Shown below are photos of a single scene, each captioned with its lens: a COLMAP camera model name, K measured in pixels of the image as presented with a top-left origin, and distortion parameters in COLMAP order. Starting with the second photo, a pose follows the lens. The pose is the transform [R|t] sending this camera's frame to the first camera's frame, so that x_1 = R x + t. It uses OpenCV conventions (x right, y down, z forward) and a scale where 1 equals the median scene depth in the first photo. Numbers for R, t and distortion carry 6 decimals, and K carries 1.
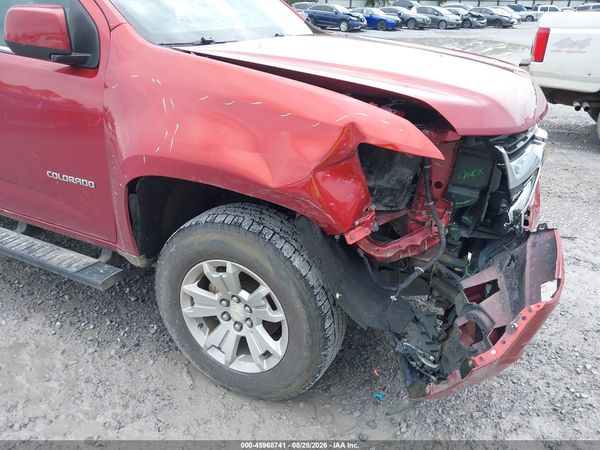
lens RADIAL K [[469.3, 0, 293.6], [0, 469.3, 237.4], [0, 0, 1]] dist [0.001985, 0.006616]
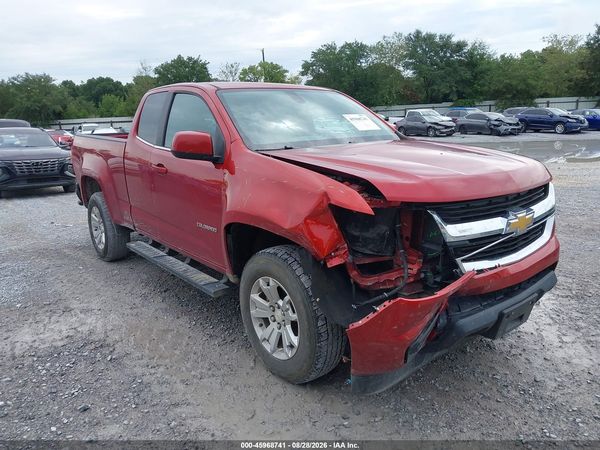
lens RADIAL K [[459.1, 0, 301.7], [0, 459.1, 237.2], [0, 0, 1]] dist [0.002688, 0.000344]
pose [[0.915403, 0.058342, -0.398288, 0.525548], [-0.136460, 0.975830, -0.170691, 0.154931], [0.378703, 0.210602, 0.901239, -0.364770]]
